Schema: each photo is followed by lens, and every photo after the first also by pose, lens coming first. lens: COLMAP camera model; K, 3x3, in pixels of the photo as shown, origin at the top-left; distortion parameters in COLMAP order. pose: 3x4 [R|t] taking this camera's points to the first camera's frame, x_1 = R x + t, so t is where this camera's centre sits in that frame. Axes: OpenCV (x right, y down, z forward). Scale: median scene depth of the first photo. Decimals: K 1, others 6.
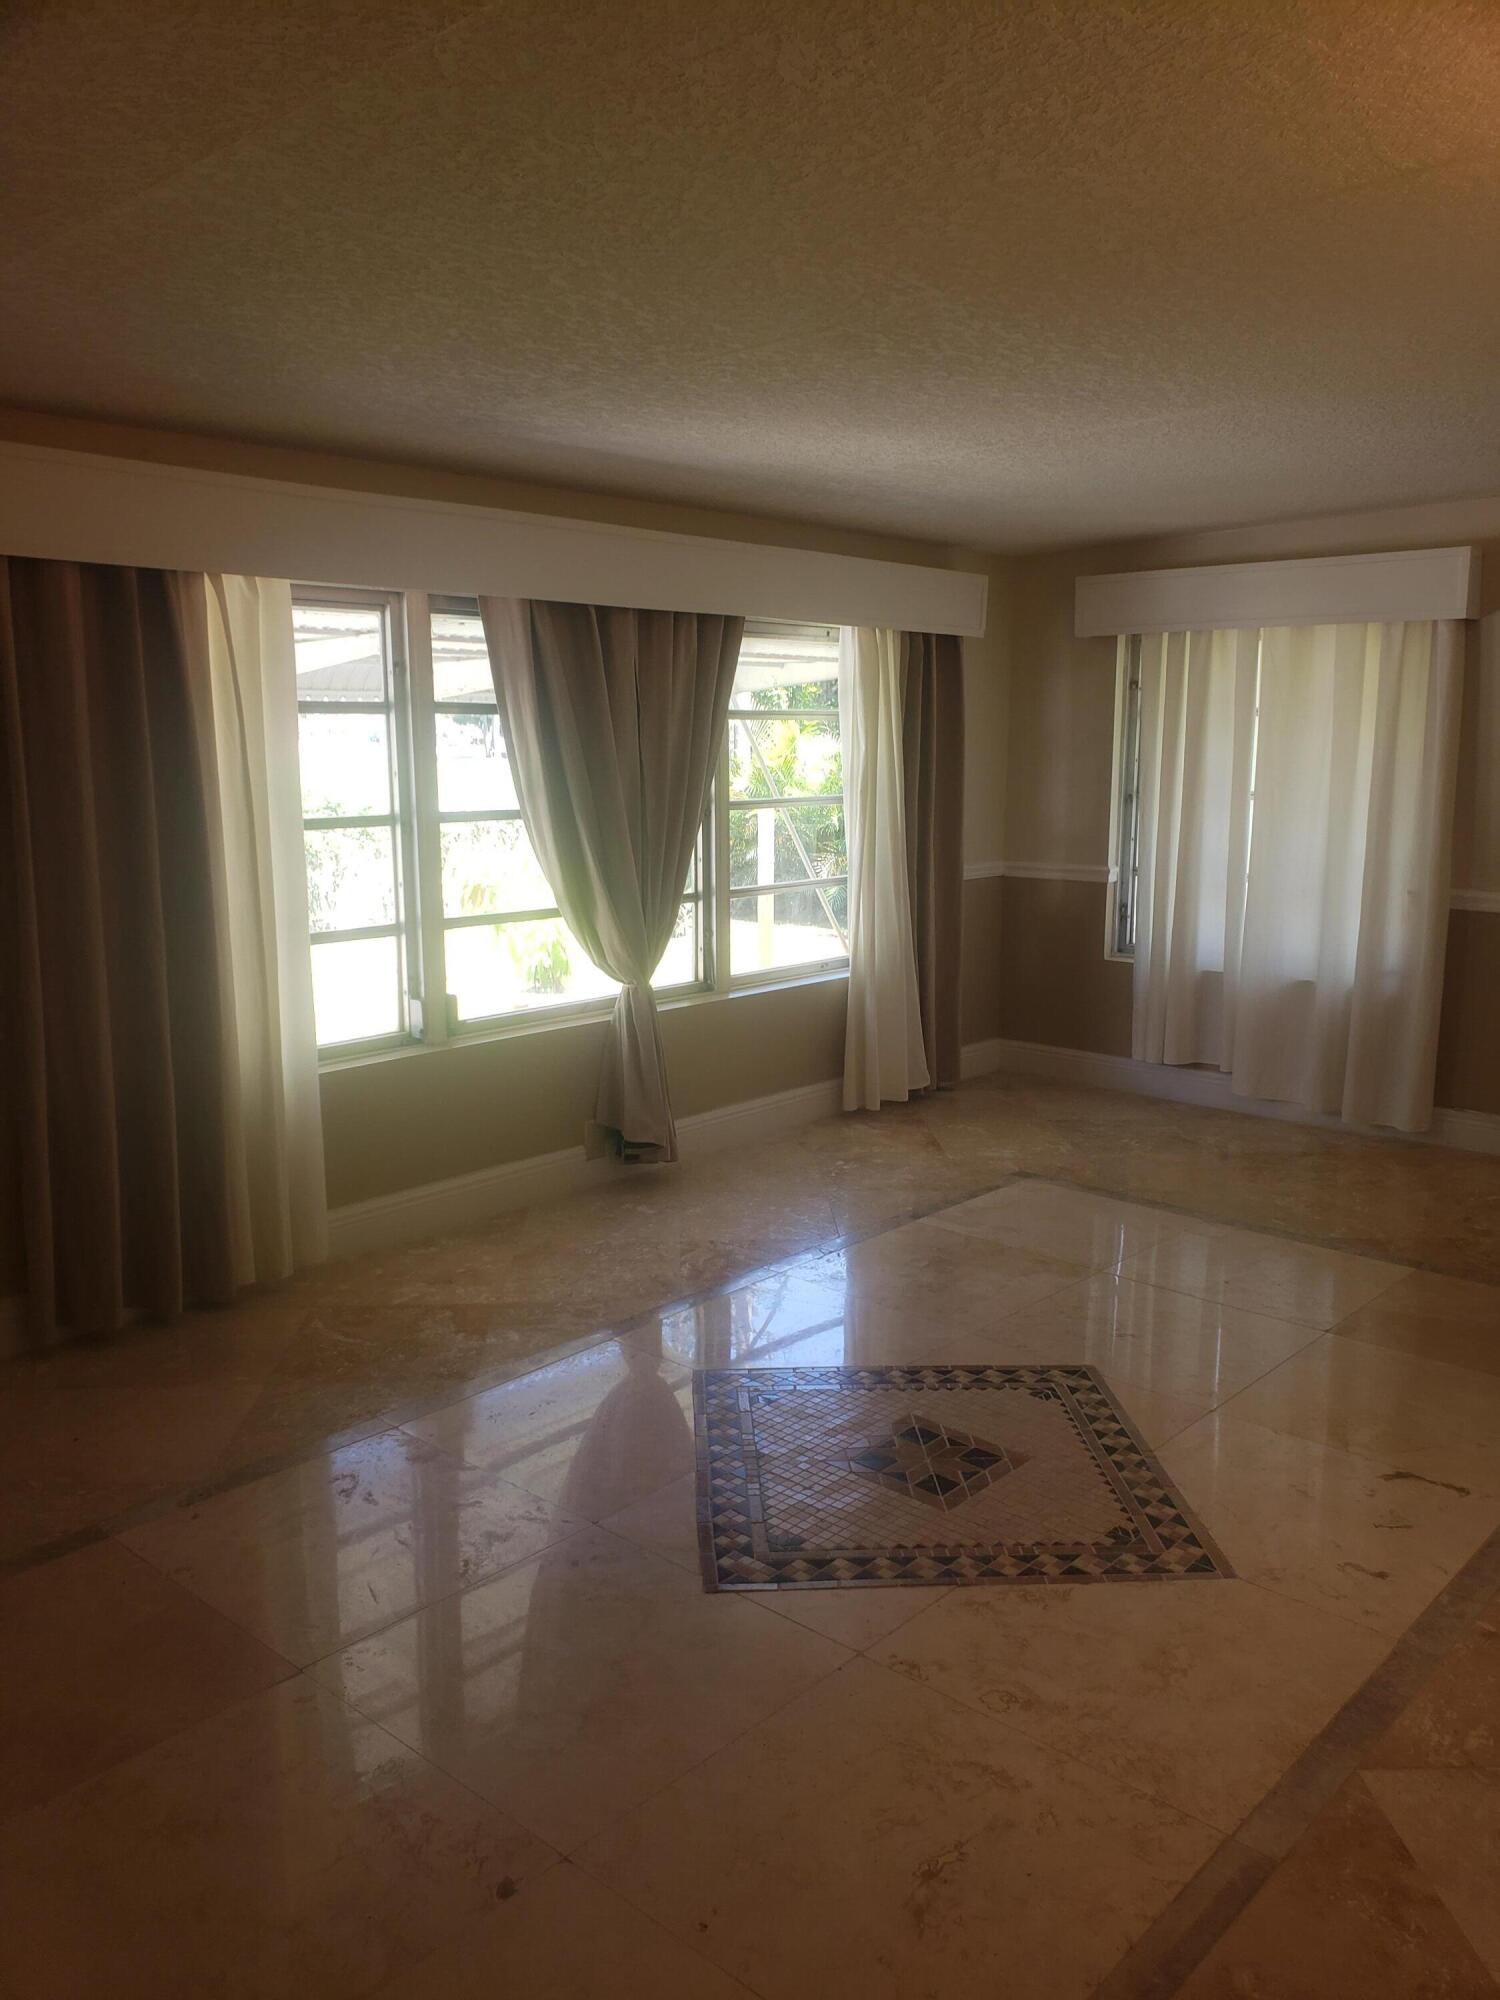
lens RADIAL K [[1502.0, 0, 764.6], [0, 1502.0, 1008.6], [0, 0, 1]] dist [0.020379, 0.000367]
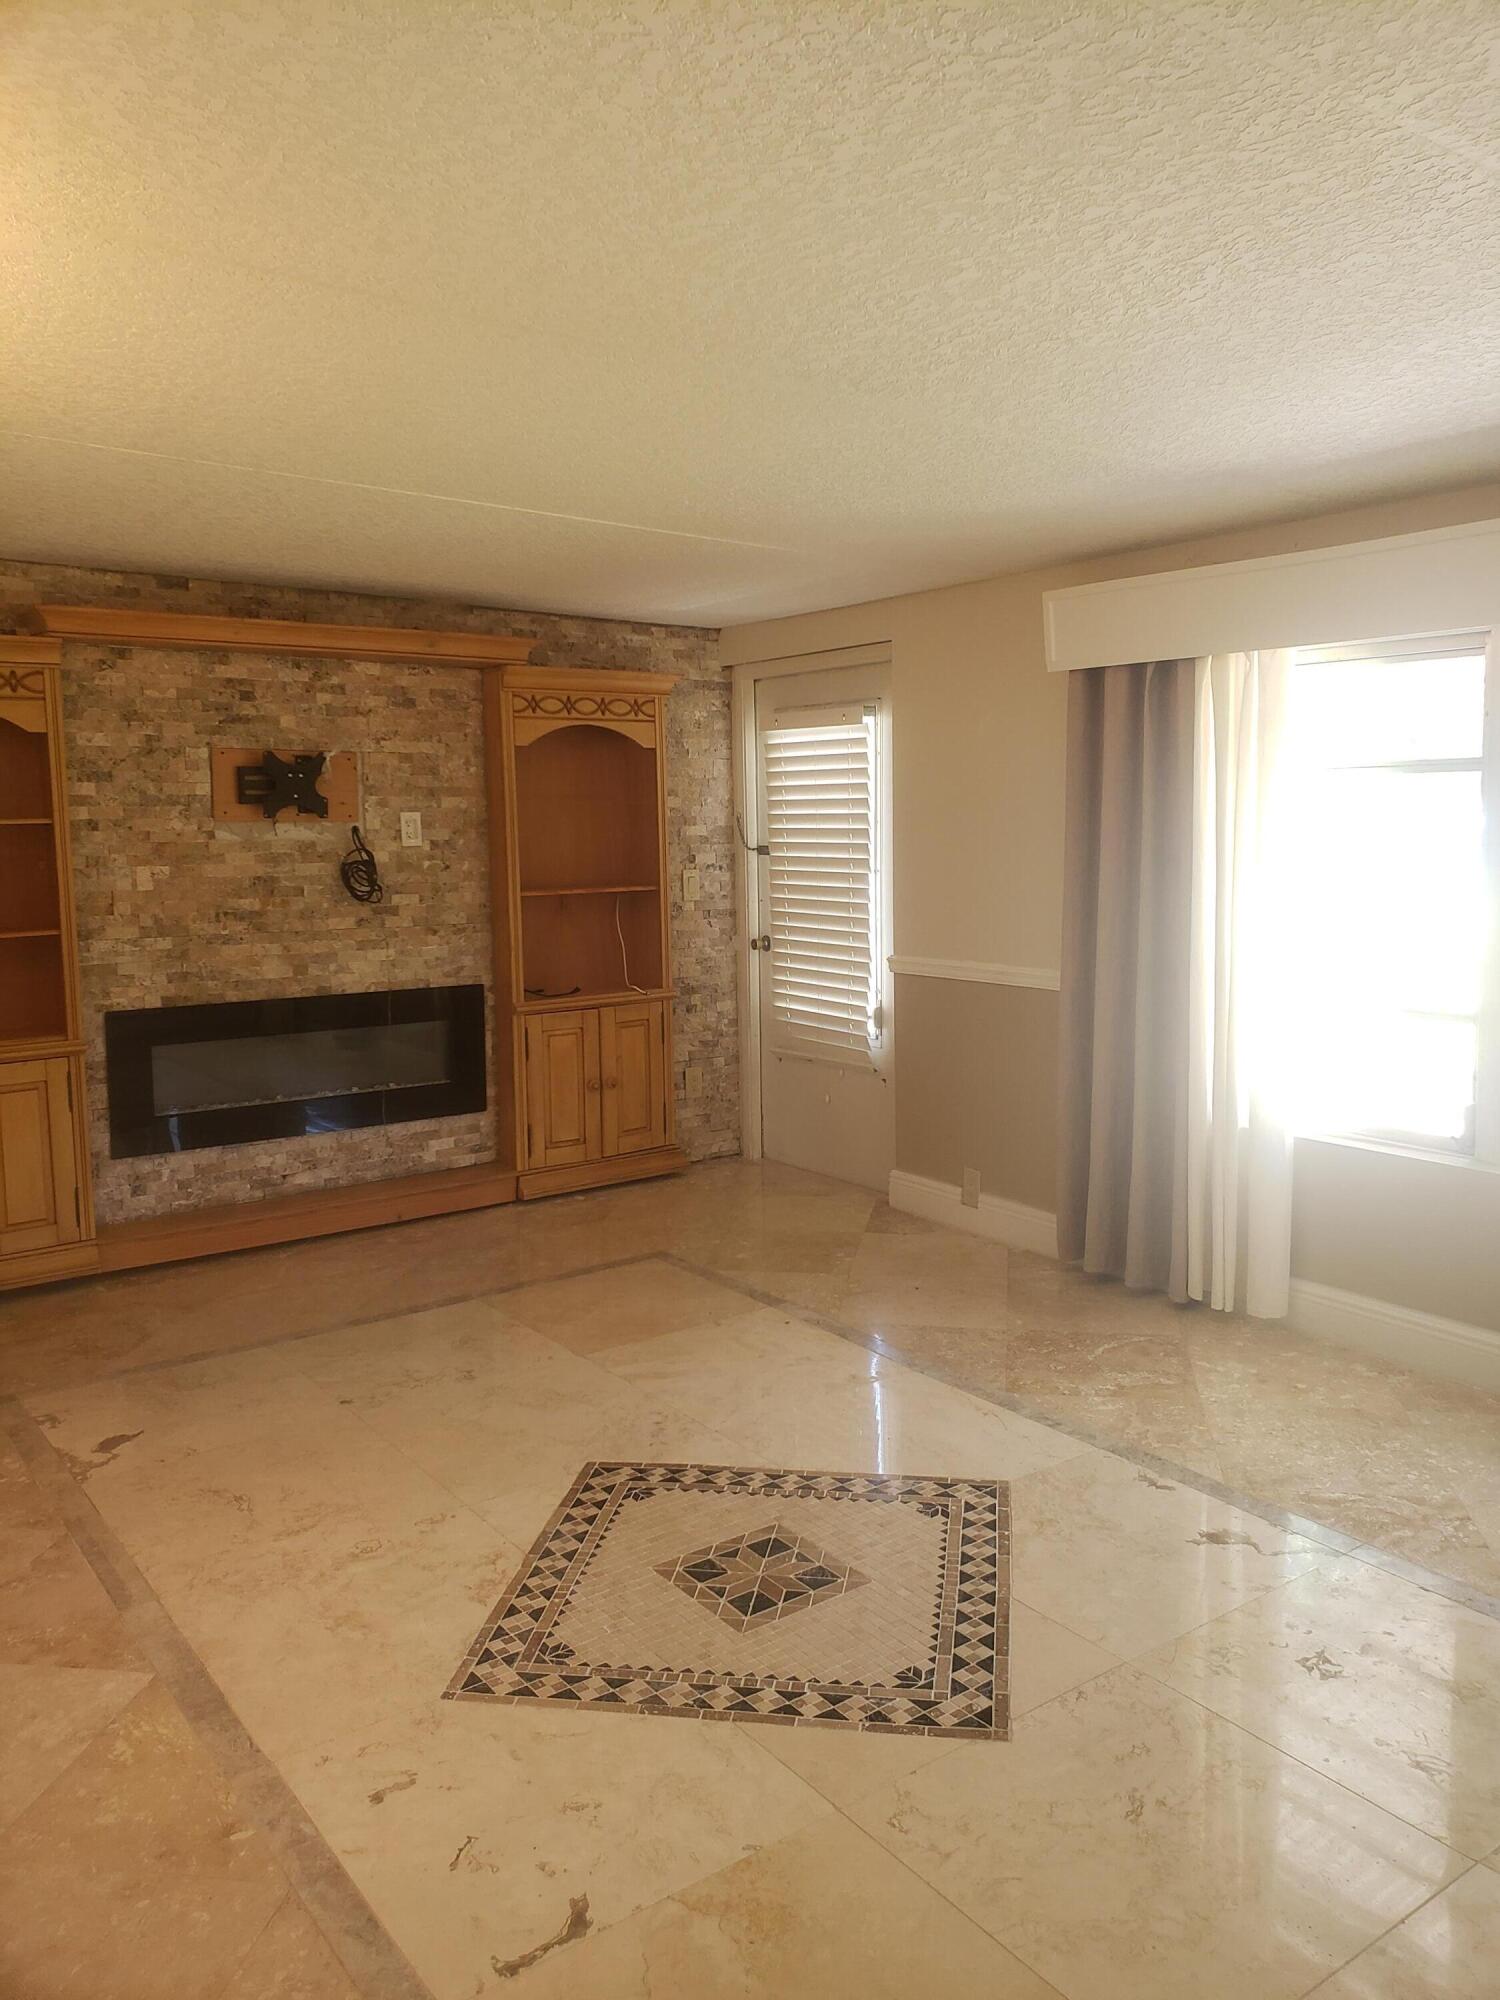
lens RADIAL K [[1502.0, 0, 765.2], [0, 1502.0, 990.7], [0, 0, 1]] dist [0.020379, 0.000367]
pose [[-0.172220, 0.128092, -0.976695, 1.105396], [-0.167275, 0.973306, 0.157143, -0.227988], [0.970752, 0.190440, -0.146196, 1.209988]]
